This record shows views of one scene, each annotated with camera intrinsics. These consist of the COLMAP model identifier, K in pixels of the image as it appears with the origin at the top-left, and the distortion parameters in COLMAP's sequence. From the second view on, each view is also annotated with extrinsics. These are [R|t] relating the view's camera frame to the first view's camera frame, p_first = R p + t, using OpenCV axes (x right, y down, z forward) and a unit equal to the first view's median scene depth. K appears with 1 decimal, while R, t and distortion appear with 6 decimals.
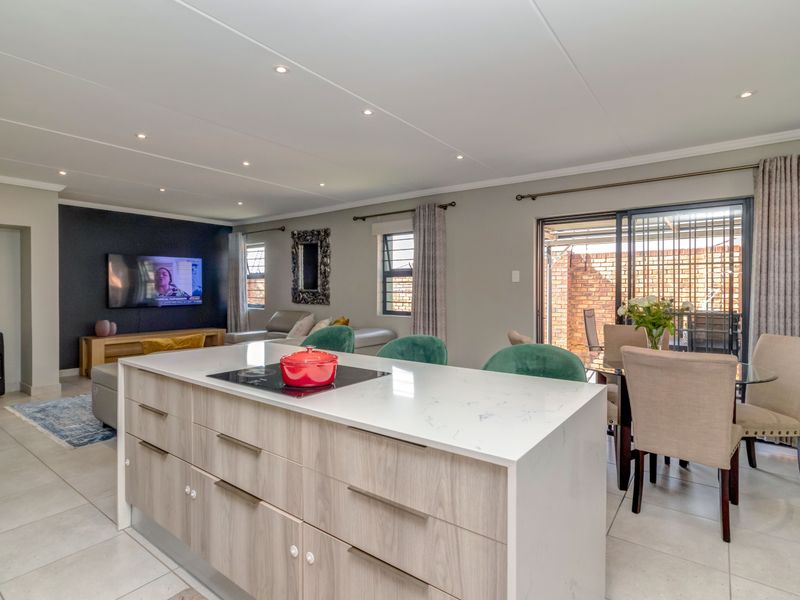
lens RADIAL K [[421.4, 0, 398.7], [0, 421.4, 296.0], [0, 0, 1]] dist [0.003494, 0.002024]
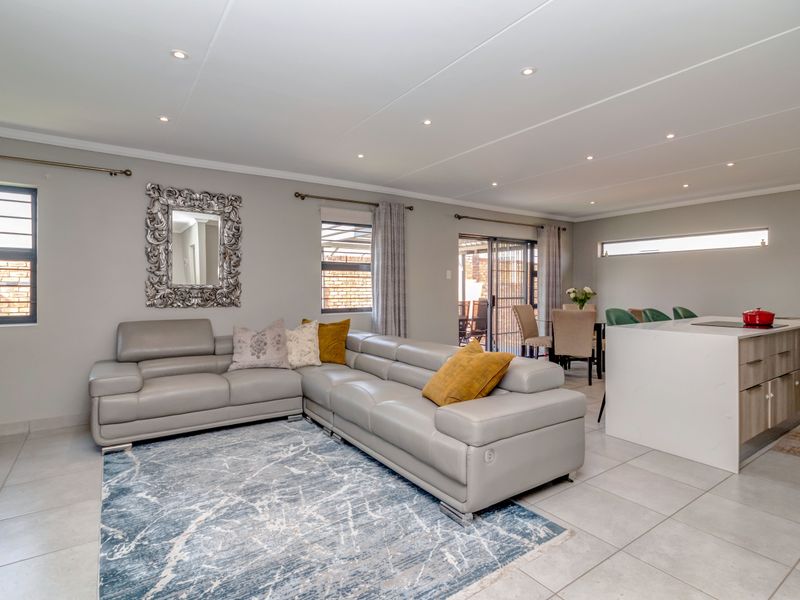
lens RADIAL K [[421.4, 0, 398.7], [0, 421.4, 296.0], [0, 0, 1]] dist [0.003494, 0.002024]
pose [[0.313773, -0.026373, 0.949132, -0.993501], [0.011507, 0.999646, 0.023973, -0.013323], [-0.949428, 0.003399, 0.313966, 0.712540]]
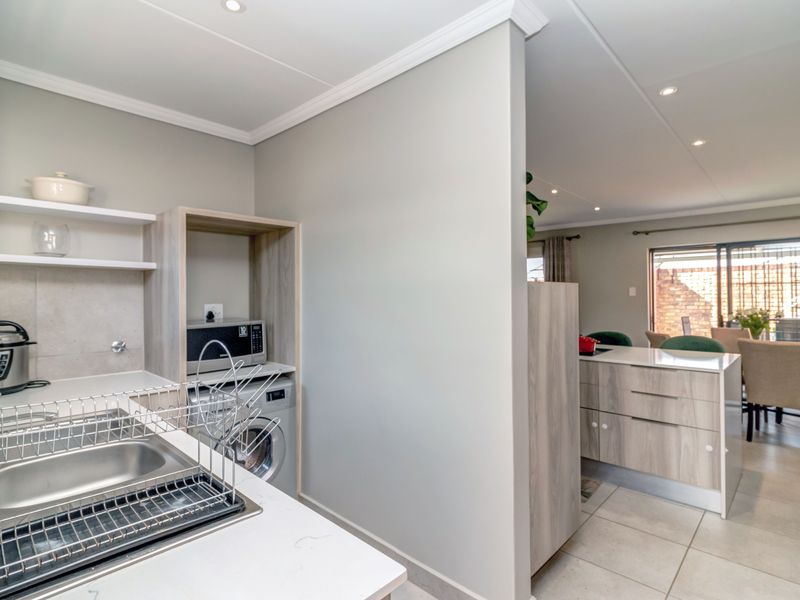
lens RADIAL K [[421.4, 0, 398.7], [0, 421.4, 296.0], [0, 0, 1]] dist [0.003494, 0.002024]
pose [[0.993854, -0.004012, -0.110626, -0.296525], [0.001965, 0.999825, -0.018601, -0.009560], [0.110681, 0.018269, 0.993688, -0.387147]]
